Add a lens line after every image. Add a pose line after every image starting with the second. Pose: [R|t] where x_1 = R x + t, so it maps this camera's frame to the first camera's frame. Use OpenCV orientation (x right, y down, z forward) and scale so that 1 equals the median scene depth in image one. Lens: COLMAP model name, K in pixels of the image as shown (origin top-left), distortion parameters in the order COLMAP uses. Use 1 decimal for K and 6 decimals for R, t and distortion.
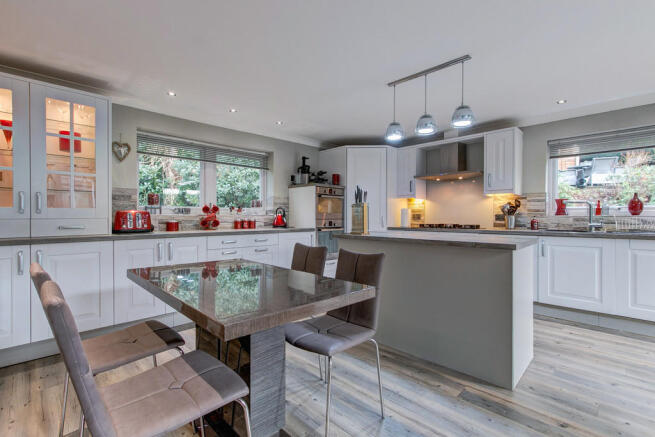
lens RADIAL K [[299.9, 0, 331.5], [0, 299.9, 217.2], [0, 0, 1]] dist [-0.001450, -0.000429]
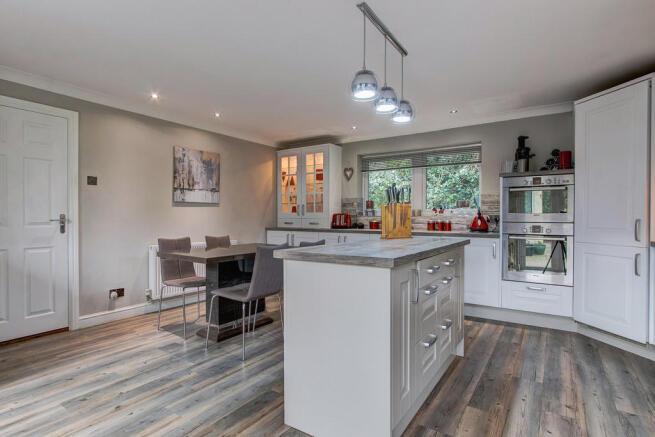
lens RADIAL K [[348.2, 0, 328.1], [0, 348.2, 218.5], [0, 0, 1]] dist [0.000843, 0.000077]
pose [[0.183711, 0.004967, -0.982968, 0.992117], [-0.008421, 0.999958, 0.003479, -0.002170], [0.982944, 0.007638, 0.183745, 0.582113]]
